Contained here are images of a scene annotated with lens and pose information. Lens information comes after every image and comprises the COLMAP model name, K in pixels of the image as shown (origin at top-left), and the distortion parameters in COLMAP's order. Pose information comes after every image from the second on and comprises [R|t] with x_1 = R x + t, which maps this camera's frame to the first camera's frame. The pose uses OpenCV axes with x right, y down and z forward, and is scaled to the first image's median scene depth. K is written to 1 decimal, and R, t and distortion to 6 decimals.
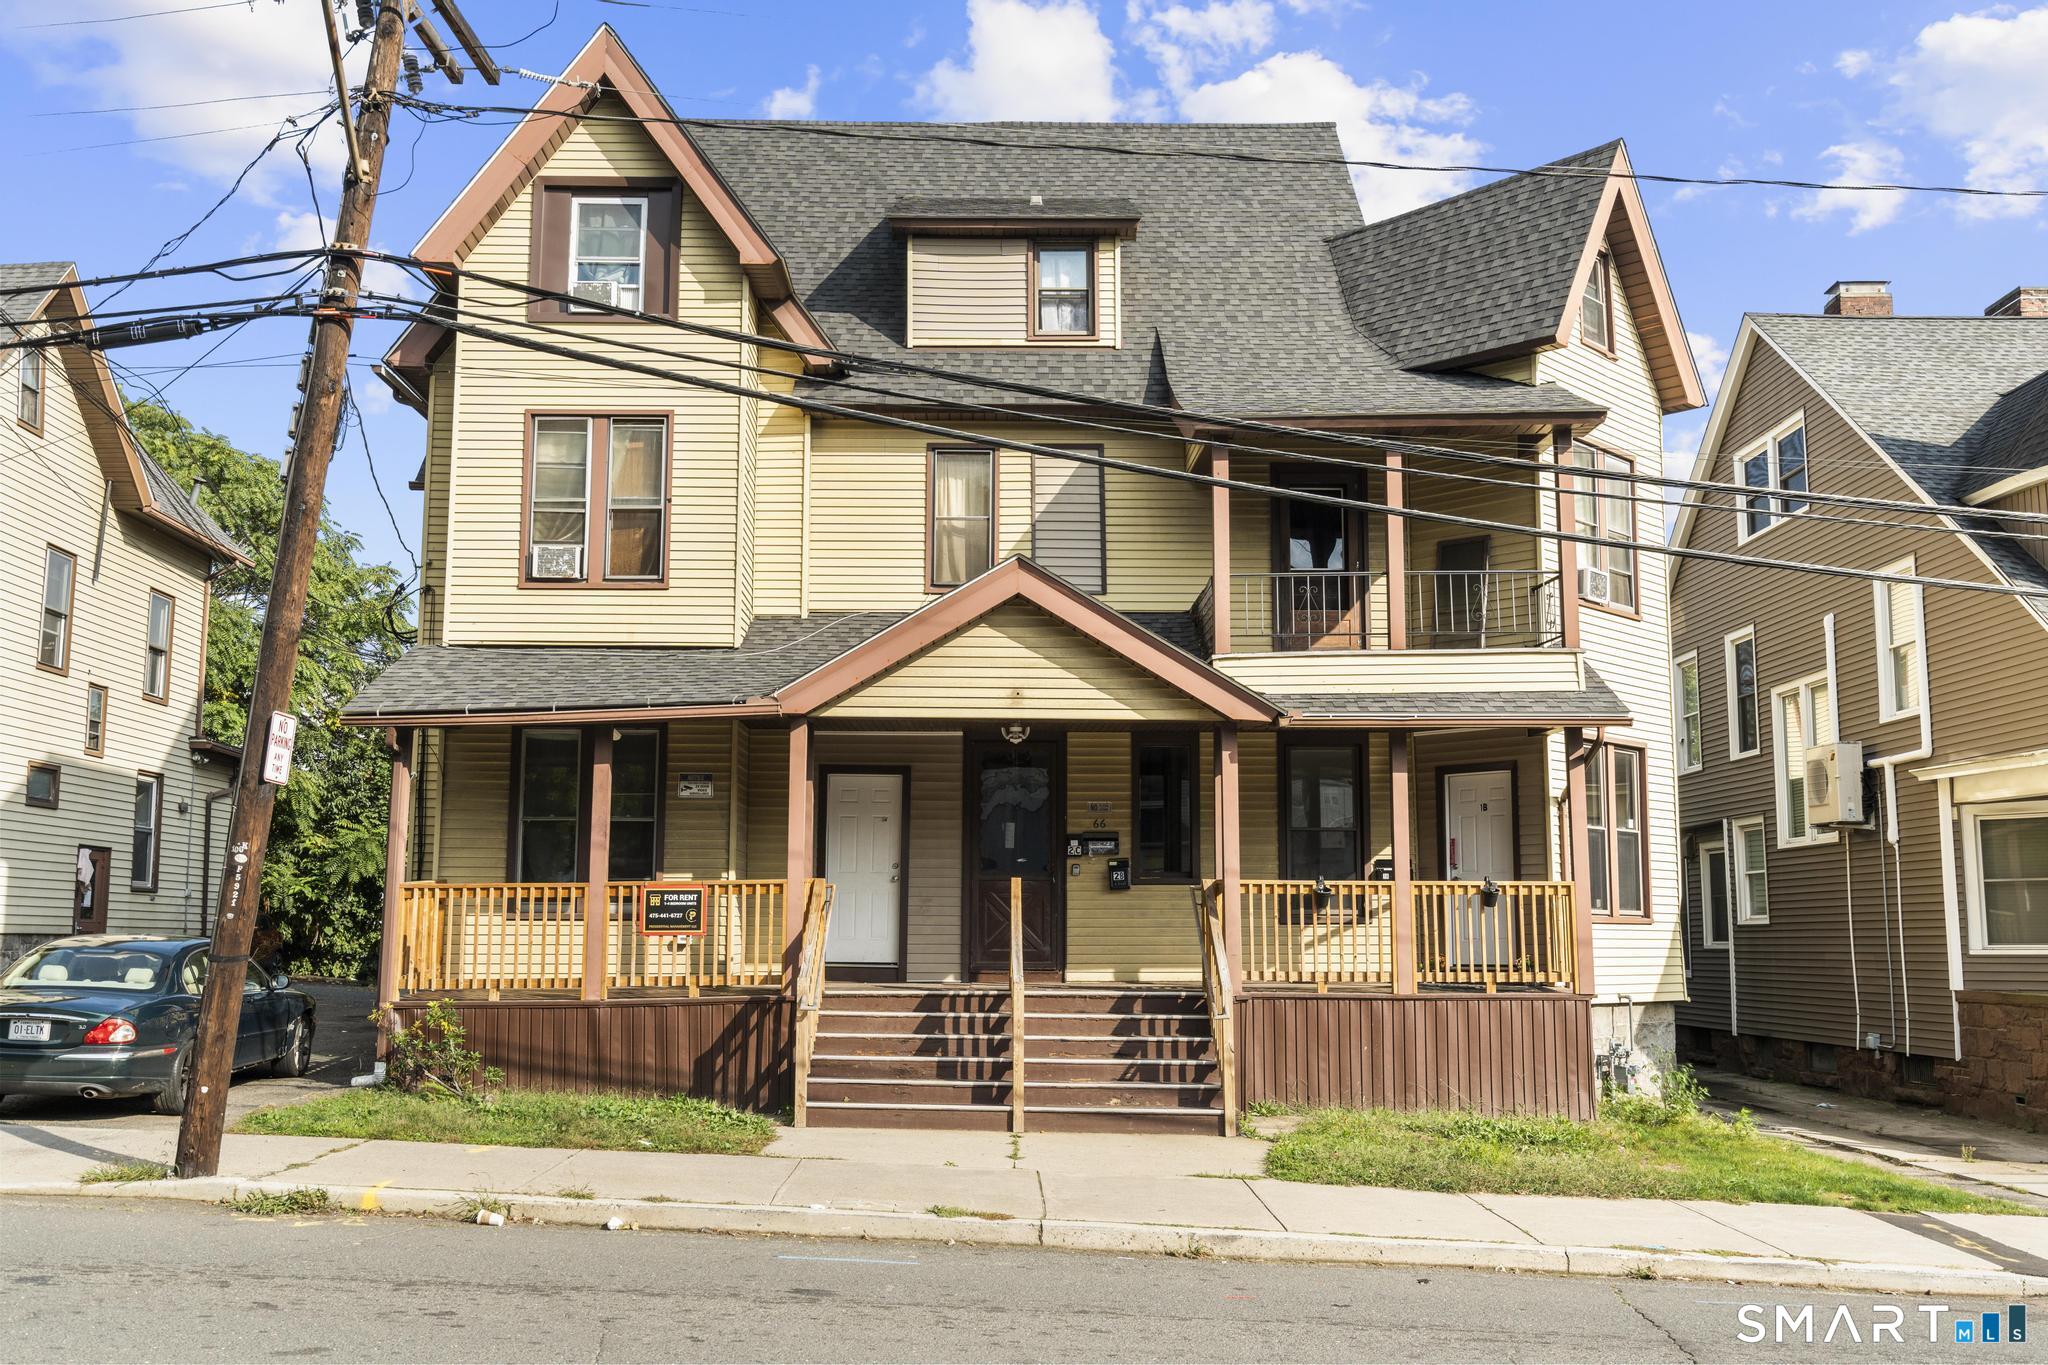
lens RADIAL K [[1912.9, 0, 1024.0], [0, 1912.9, 682.5], [0, 0, 1]] dist [0.000573, -0.002300]
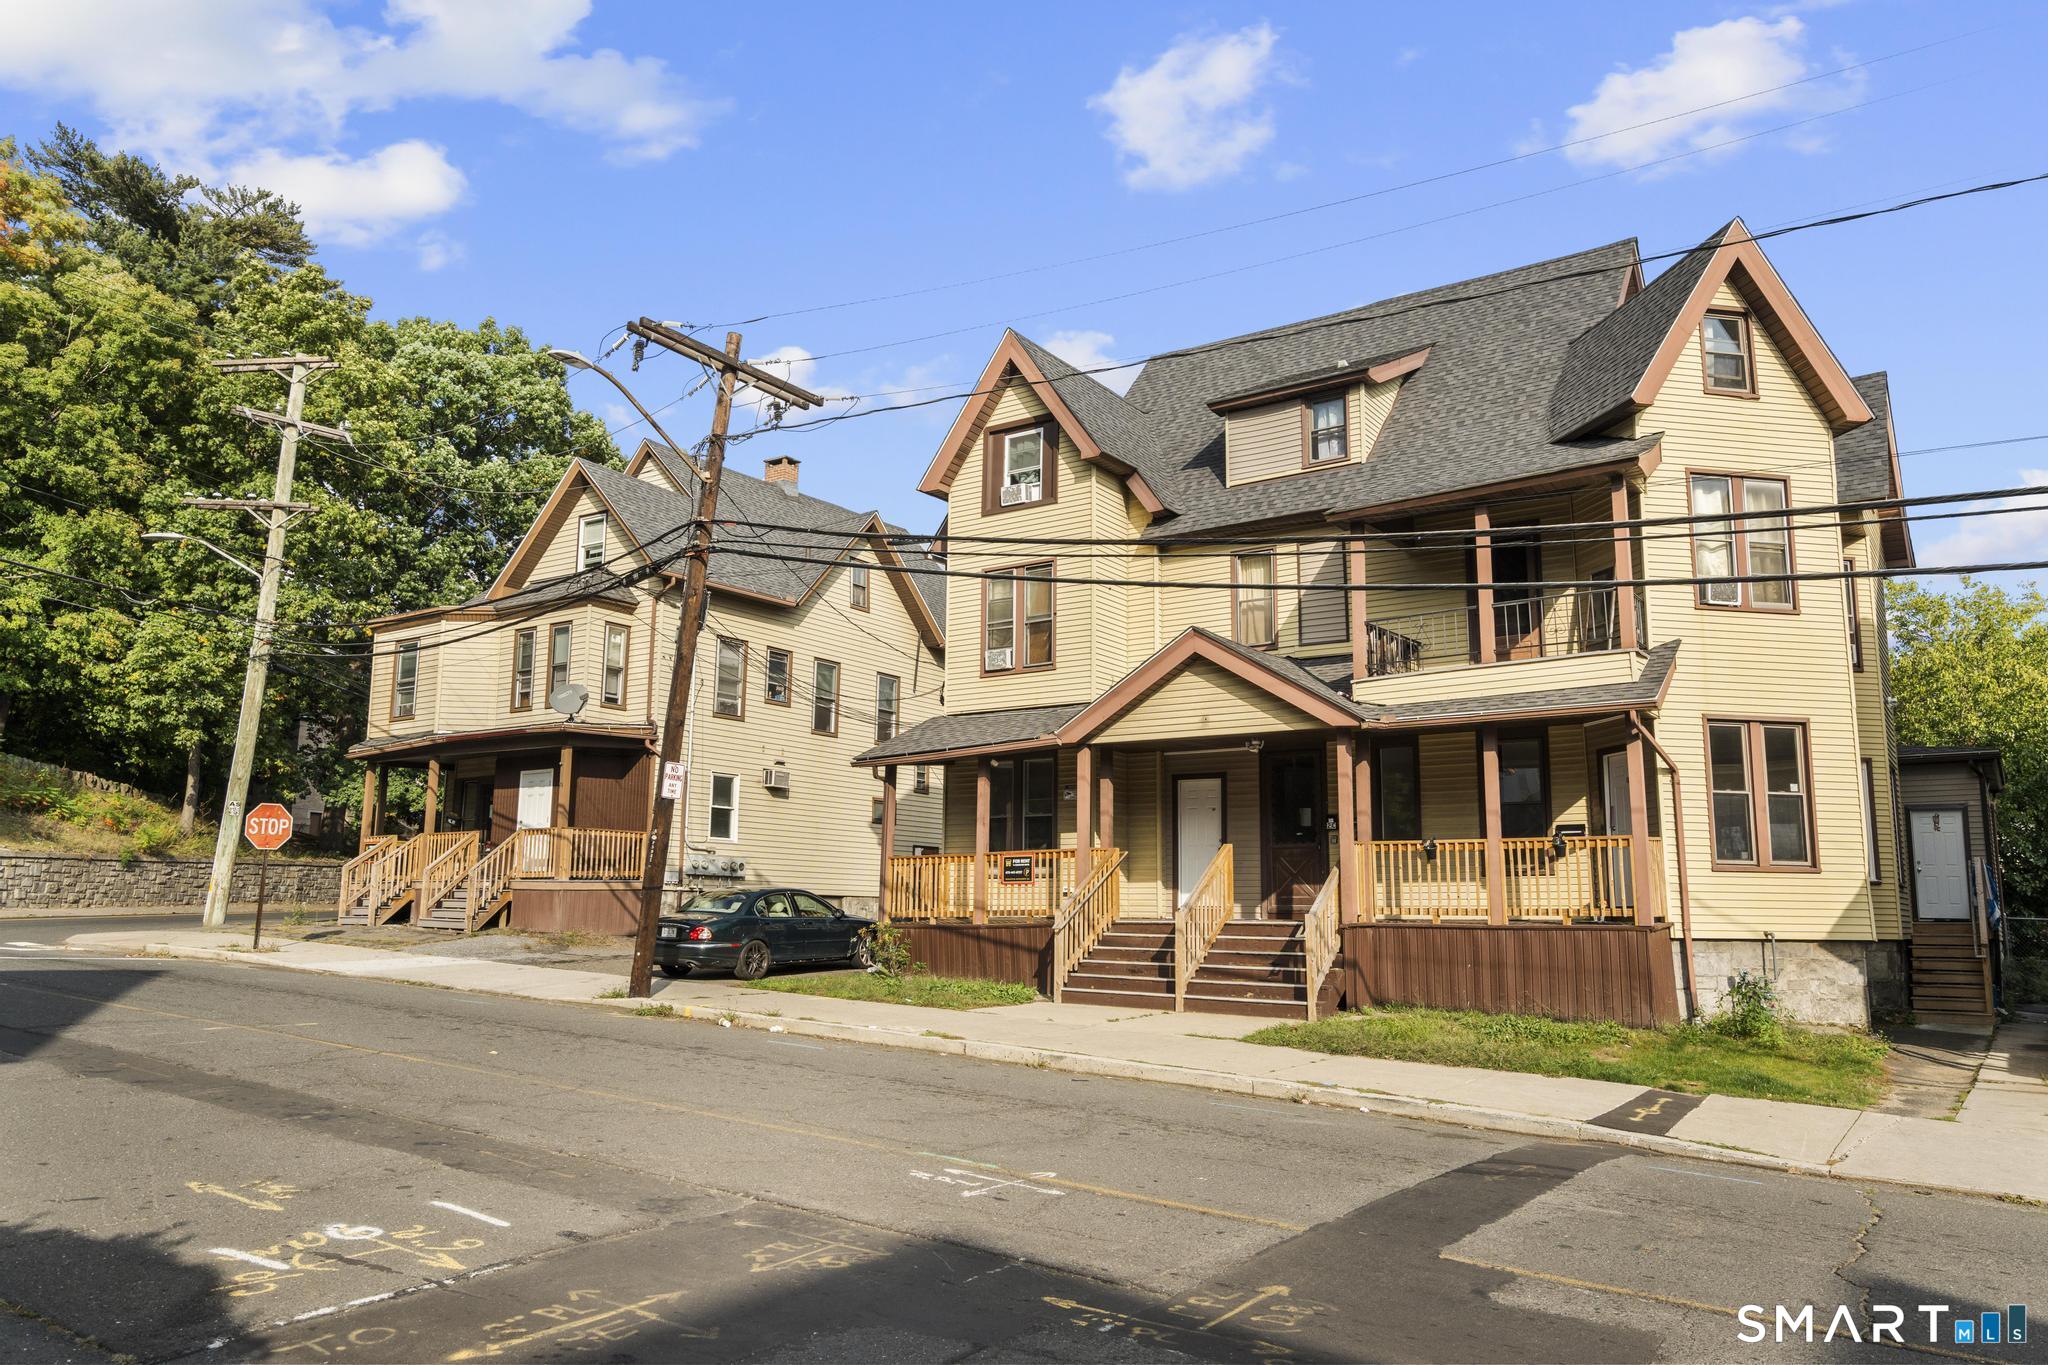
lens RADIAL K [[1450.4, 0, 1024.0], [0, 1450.4, 682.5], [0, 0, 1]] dist [0.007692, 0.002154]
pose [[0.813950, -0.090907, -0.573779, 0.487740], [0.072098, 0.995852, -0.055501, 0.027187], [0.576444, 0.003807, 0.817128, -0.002398]]
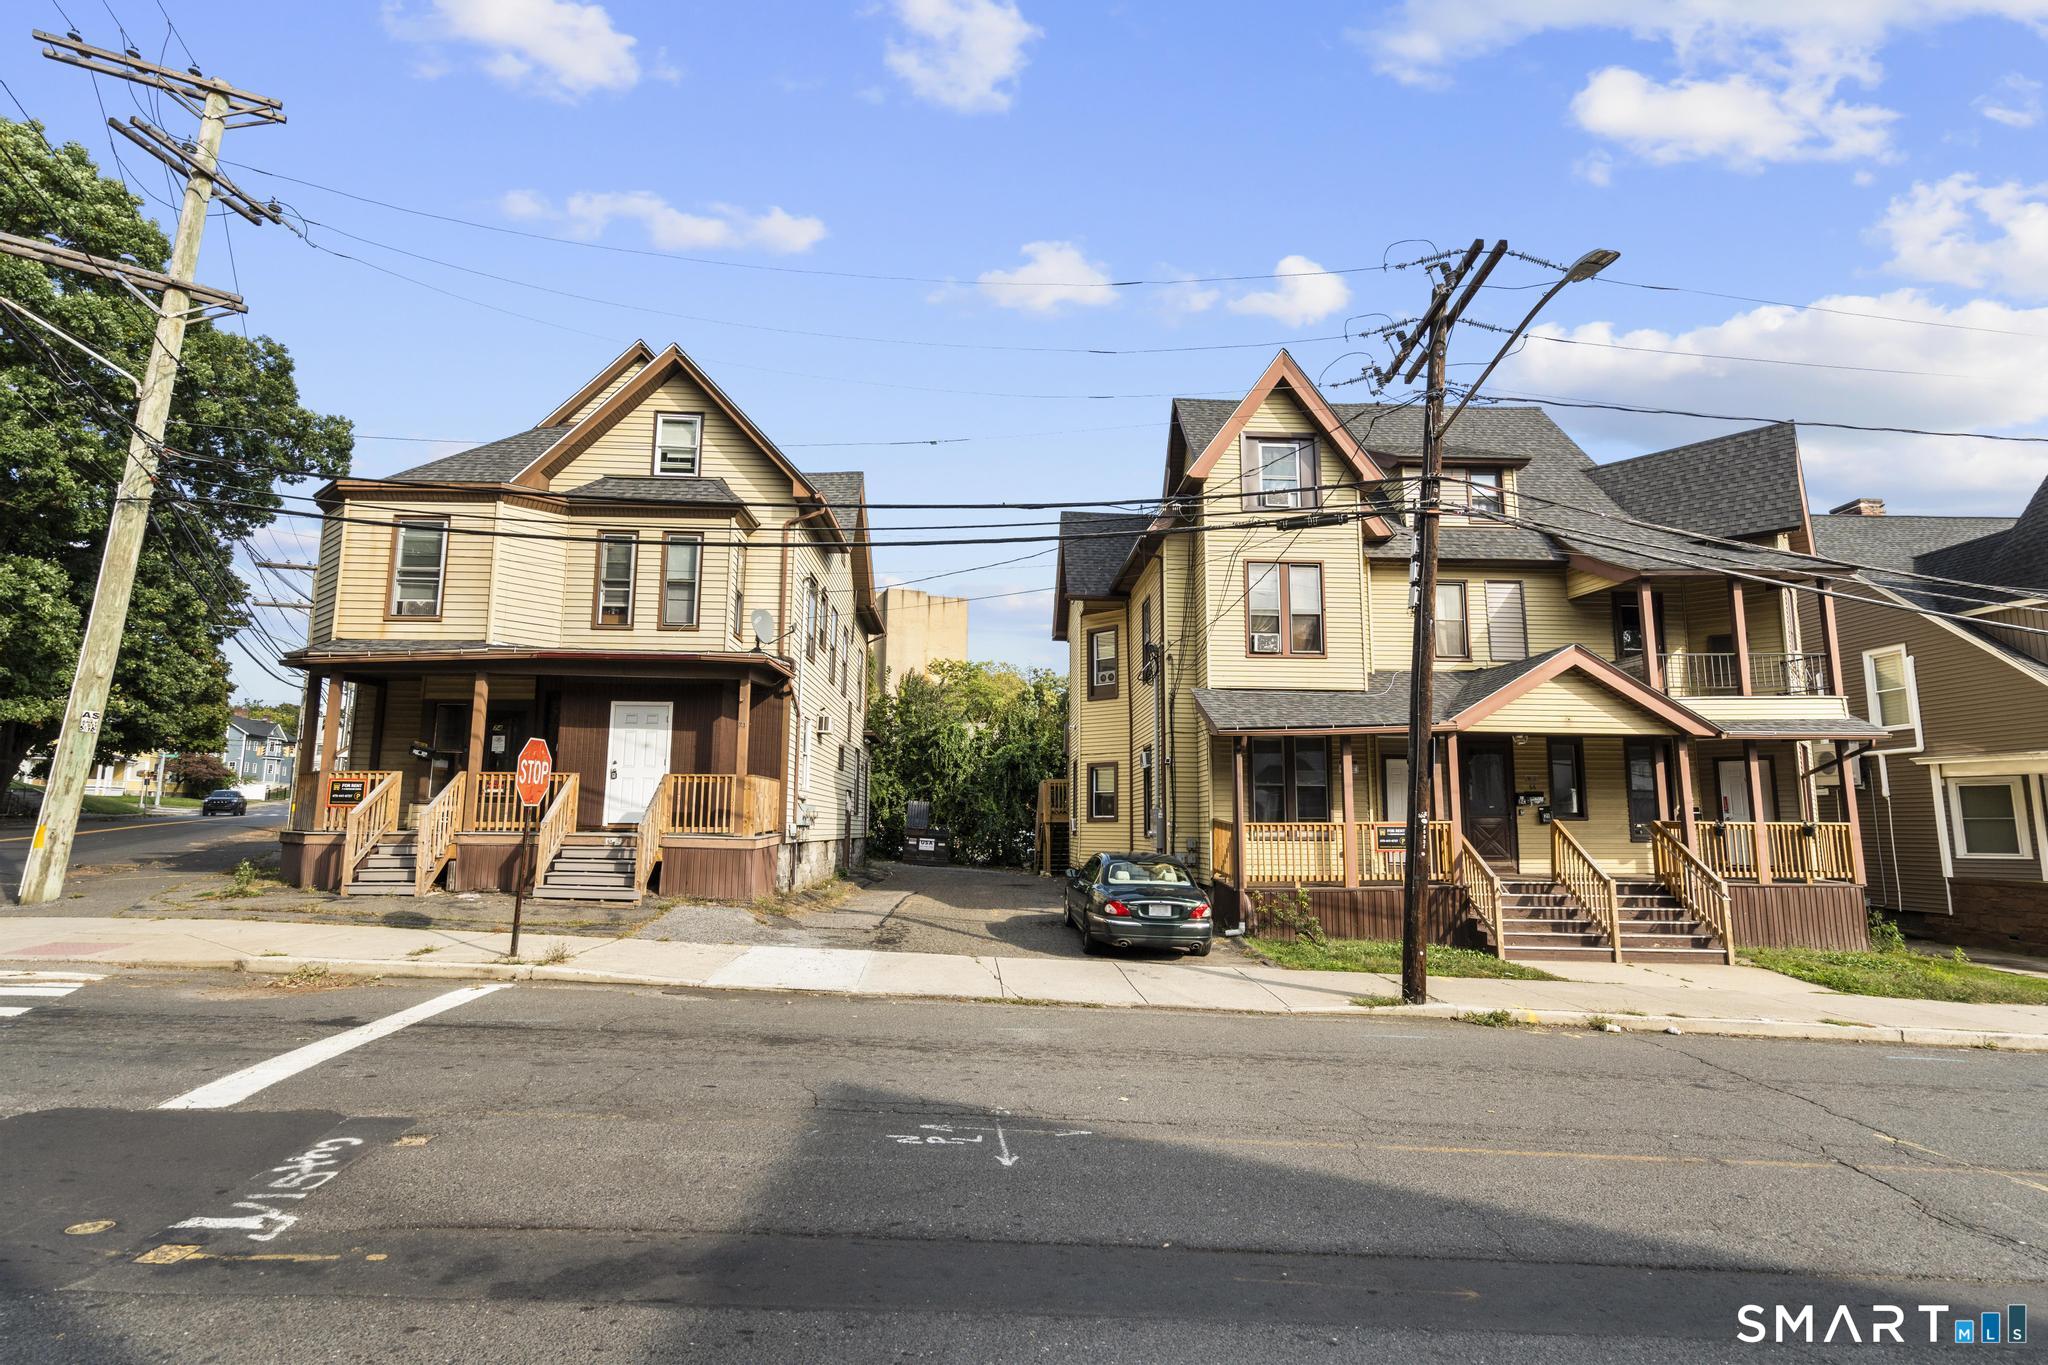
lens RADIAL K [[997.4, 0, 1024.0], [0, 997.4, 682.5], [0, 0, 1]] dist [-0.001531, 0.000619]
pose [[0.999478, 0.008438, 0.031185, -0.507020], [-0.008142, 0.999921, -0.009614, -0.014288], [-0.031263, 0.009355, 0.999467, 0.060381]]
